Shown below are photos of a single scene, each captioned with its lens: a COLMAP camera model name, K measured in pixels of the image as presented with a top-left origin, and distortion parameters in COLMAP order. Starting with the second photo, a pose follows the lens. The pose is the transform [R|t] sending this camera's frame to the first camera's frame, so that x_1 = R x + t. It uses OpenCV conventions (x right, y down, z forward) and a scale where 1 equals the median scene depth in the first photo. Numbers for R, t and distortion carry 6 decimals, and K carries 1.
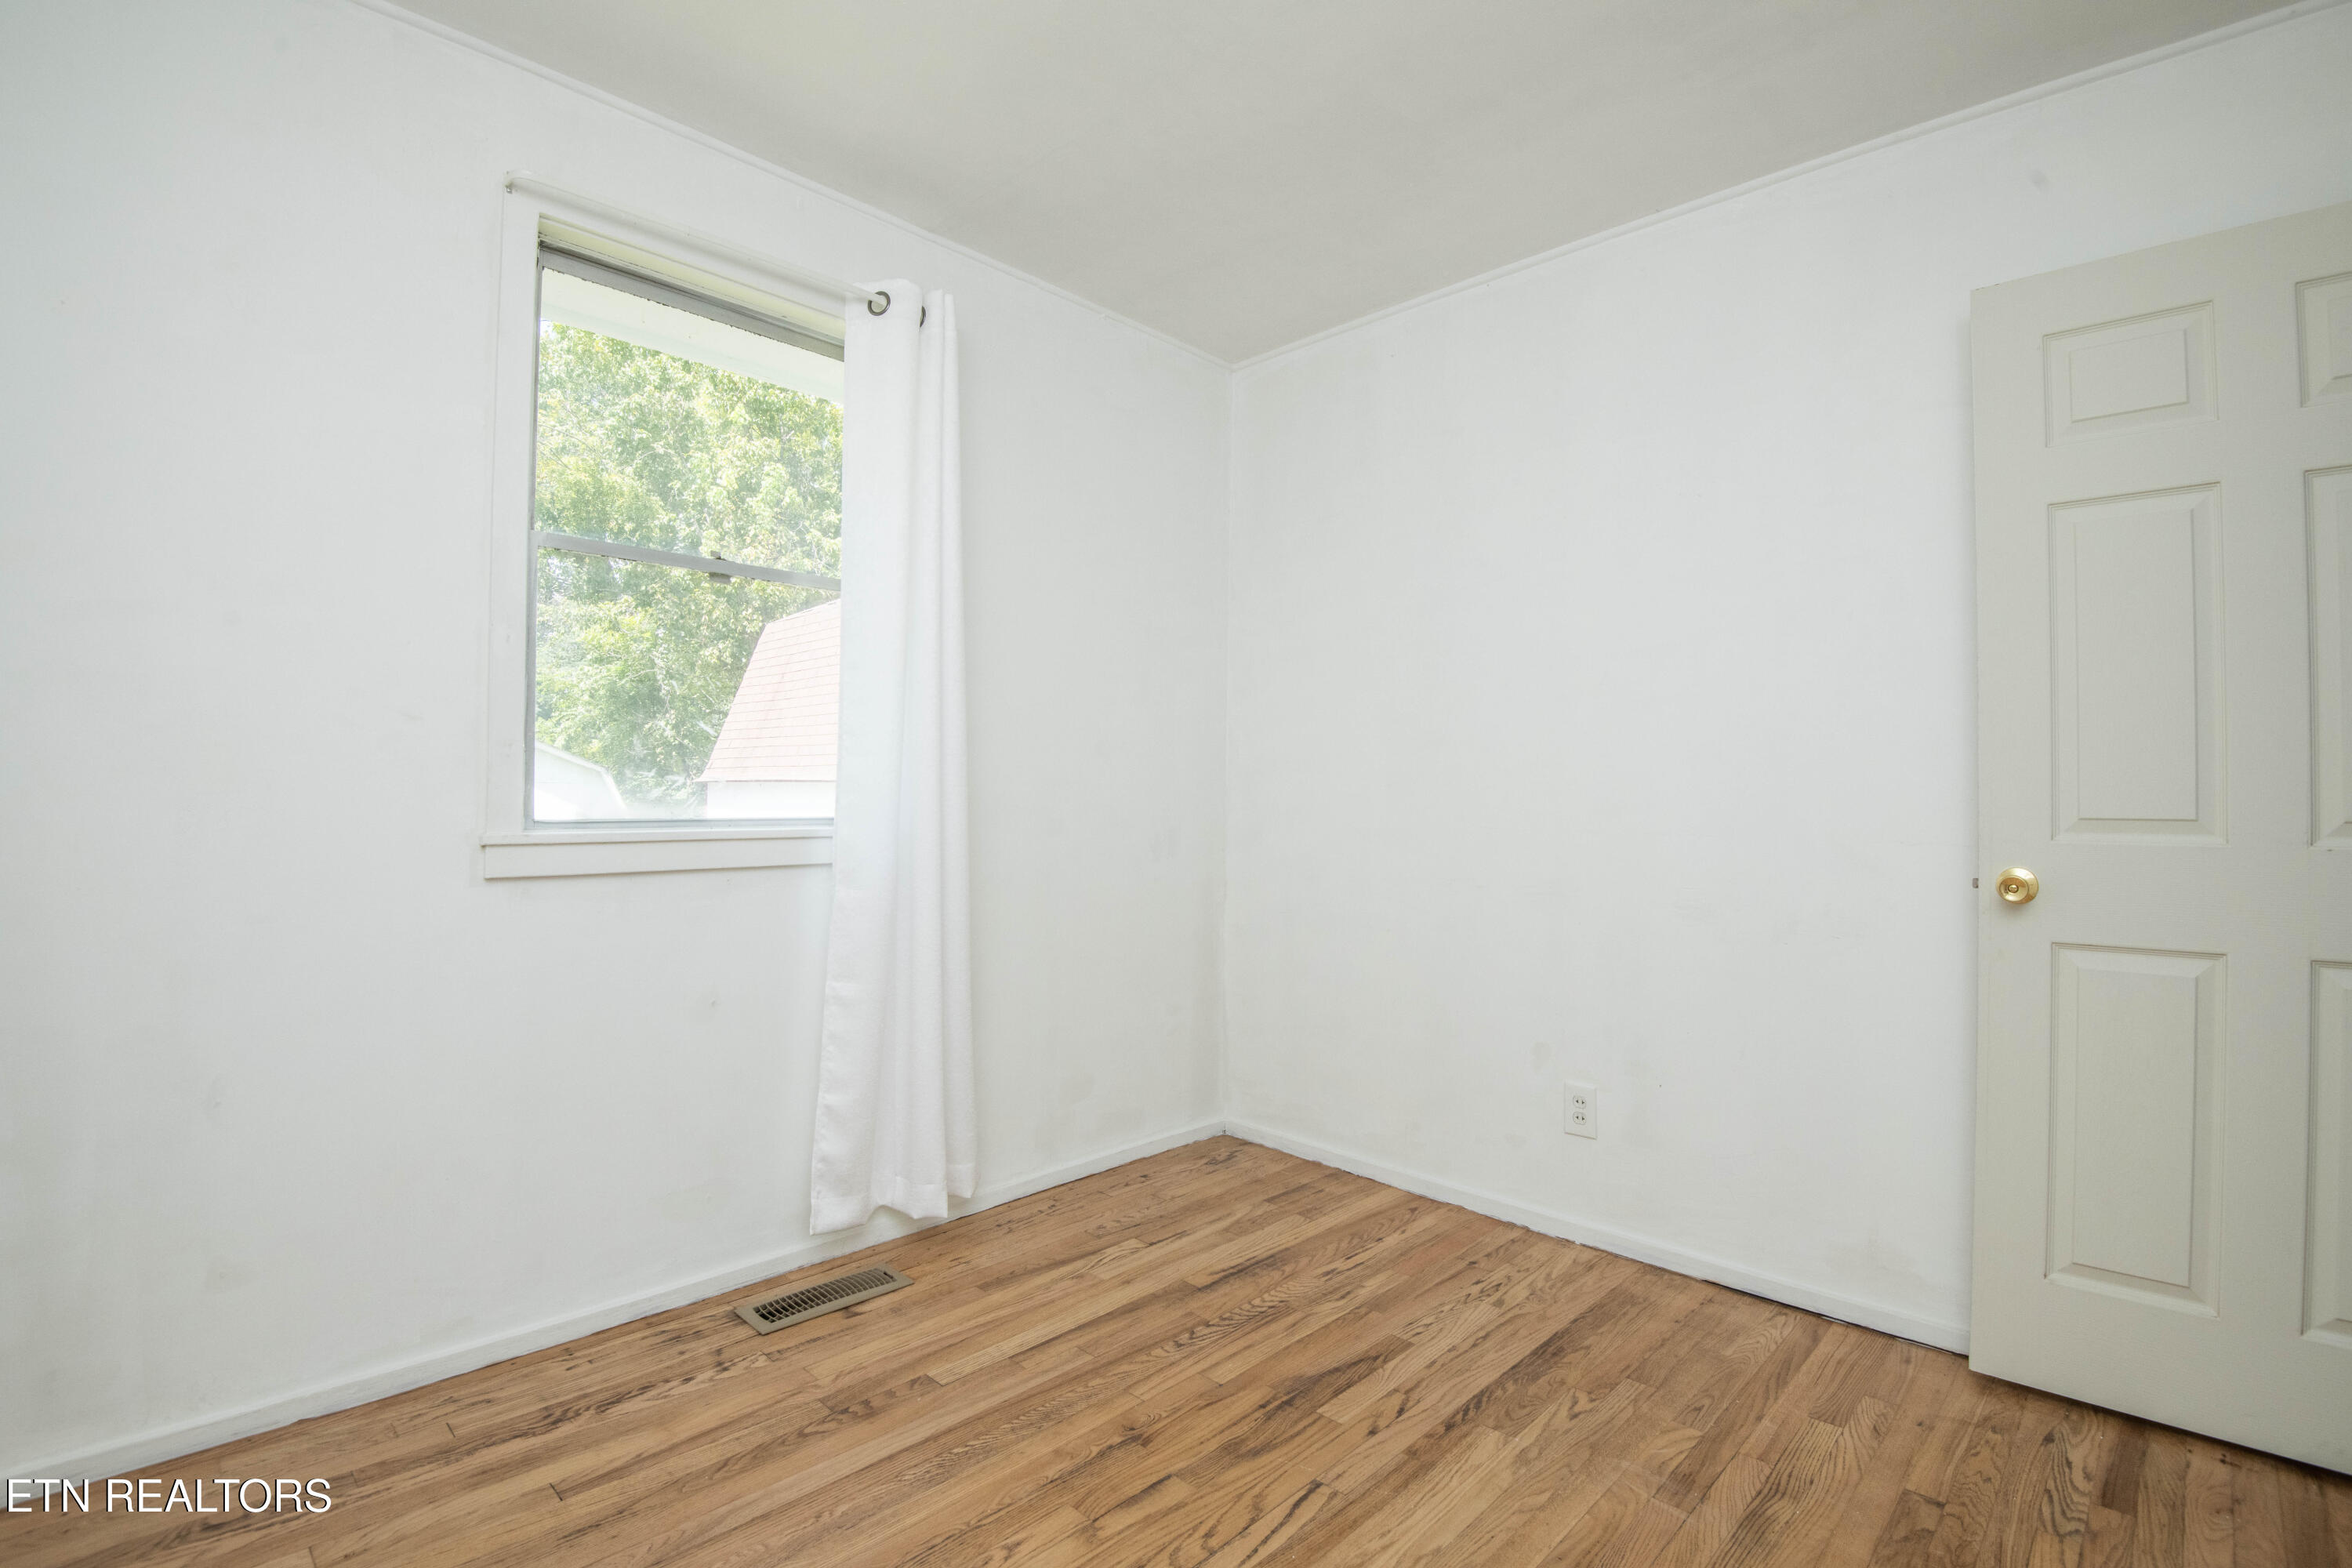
lens RADIAL K [[1090.9, 0, 1201.0], [0, 1090.9, 808.9], [0, 0, 1]] dist [-0.015695, -0.016774]
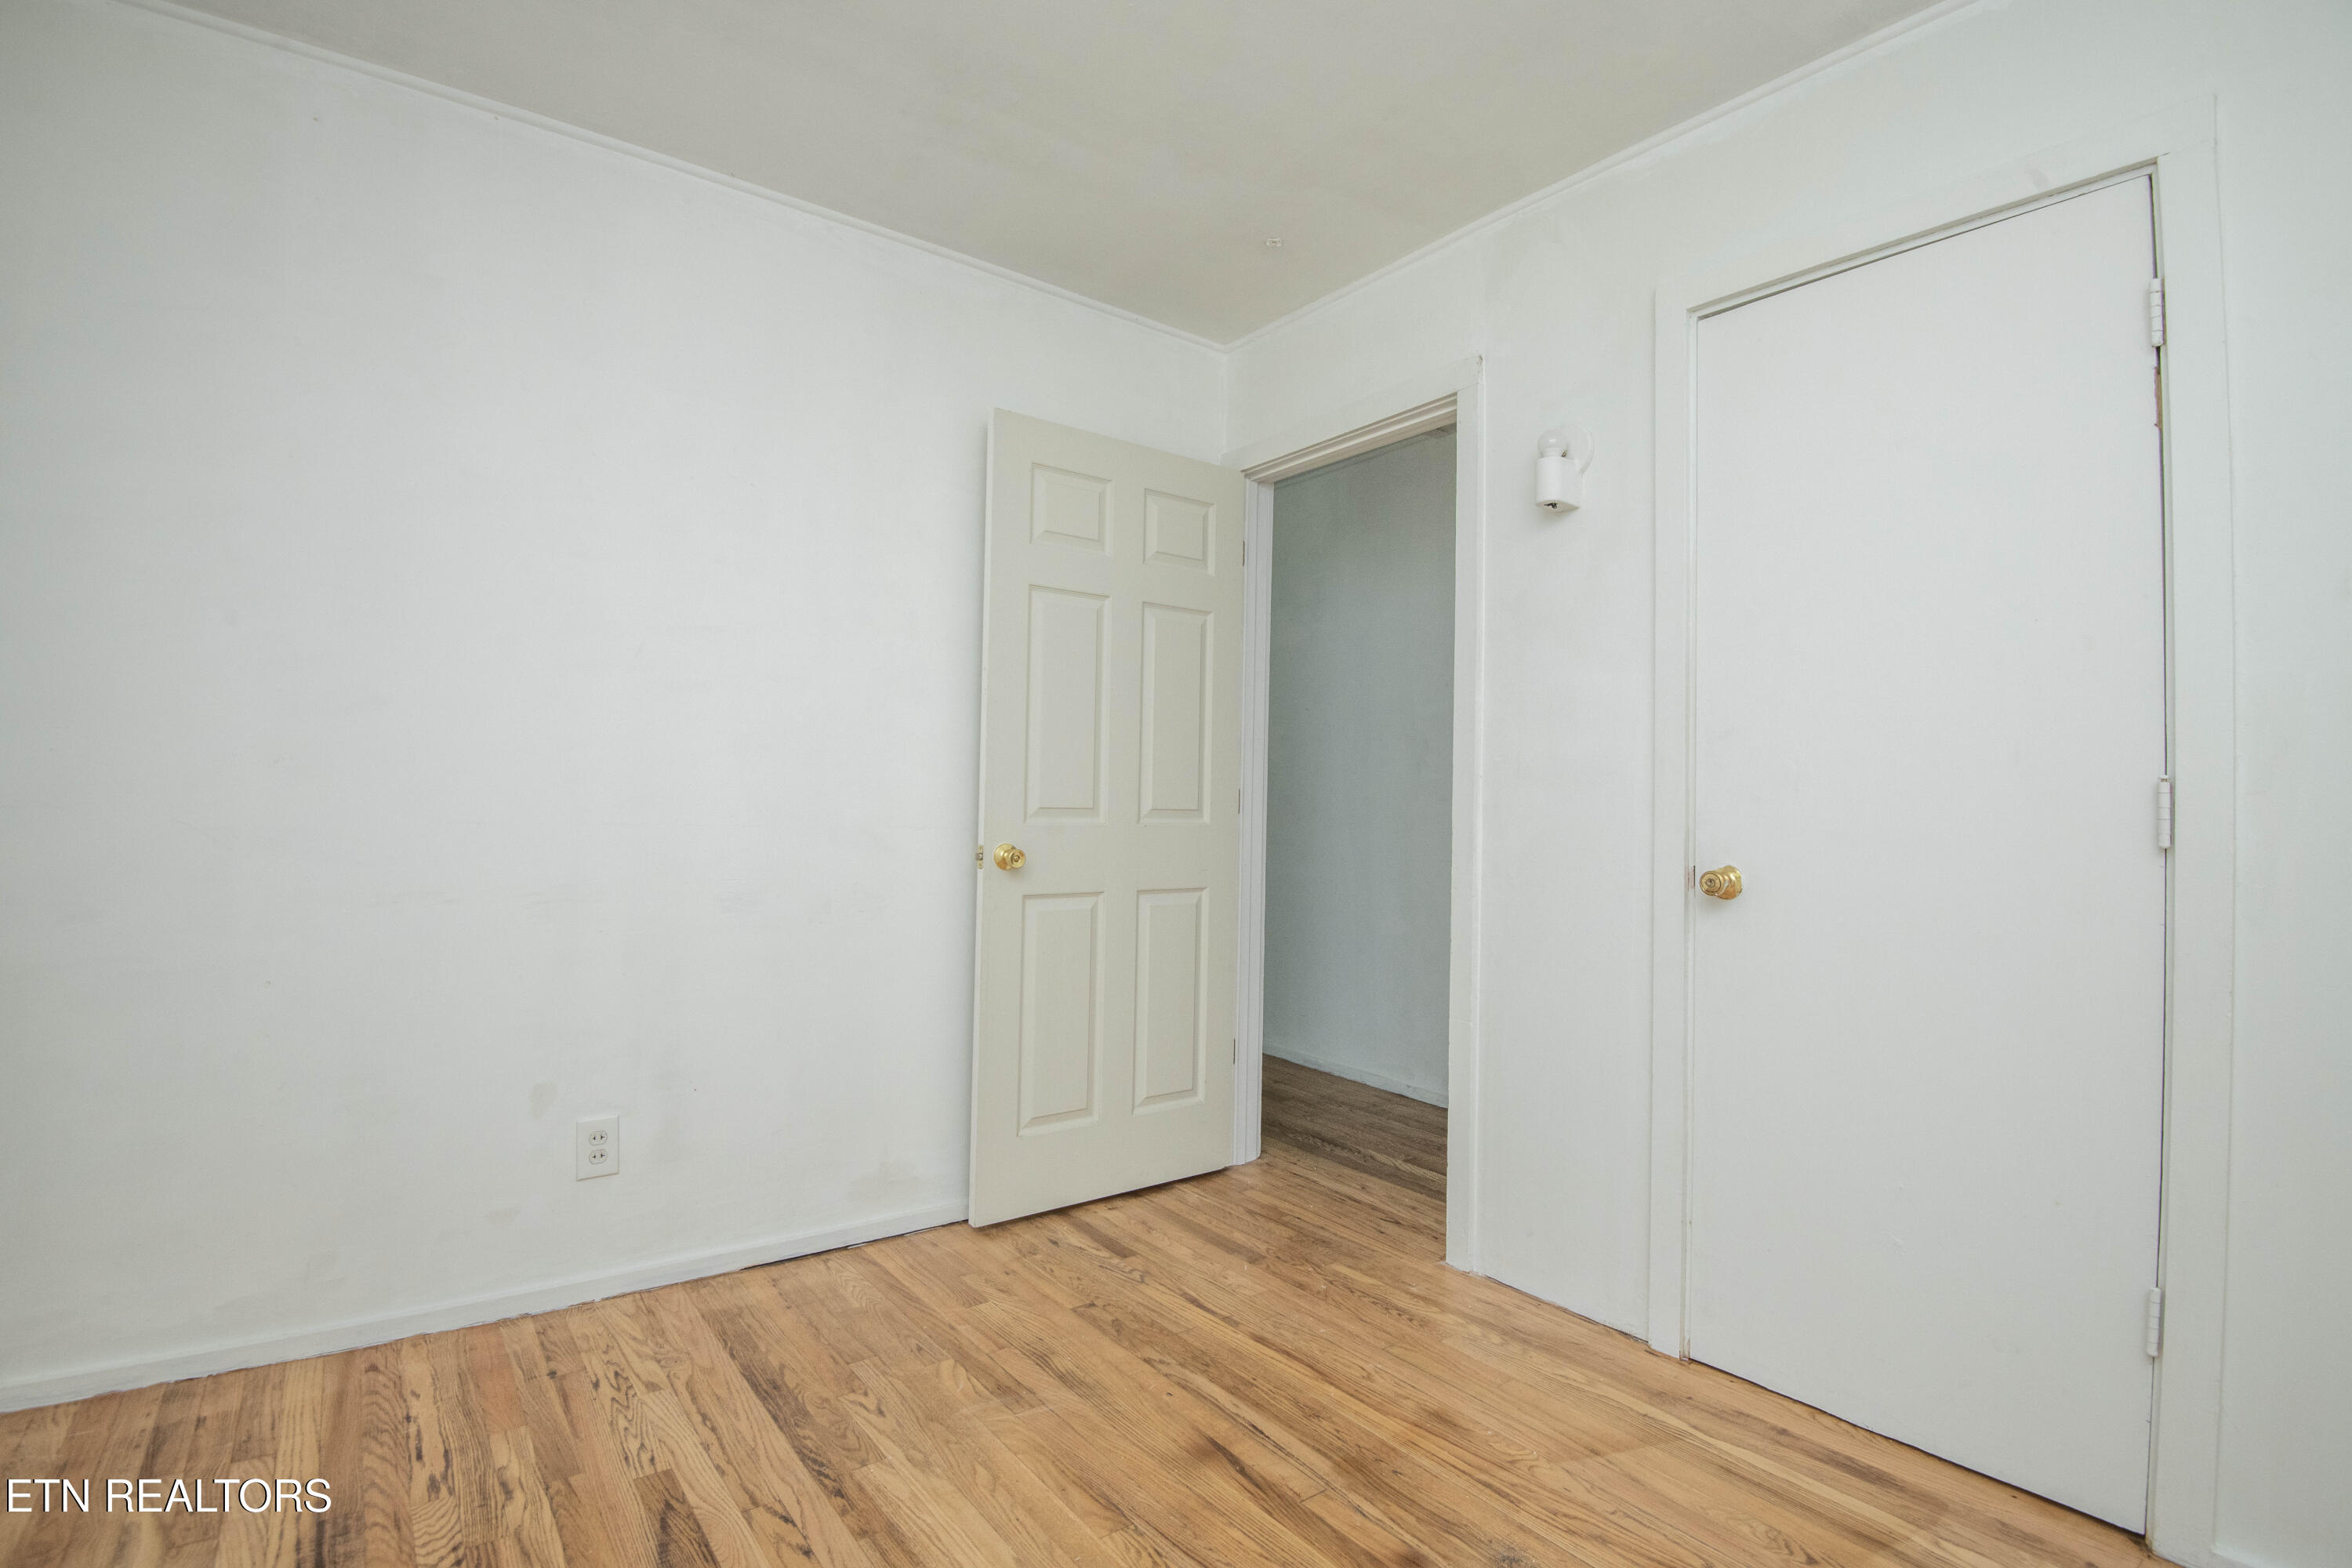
lens RADIAL K [[1090.9, 0, 1156.0], [0, 1090.9, 791.0], [0, 0, 1]] dist [-0.015695, -0.016774]
pose [[0.186563, -0.000085, 0.982443, -0.564370], [-0.004998, 0.999987, 0.001035, -0.015395], [-0.982430, -0.005103, 0.186560, 0.539652]]
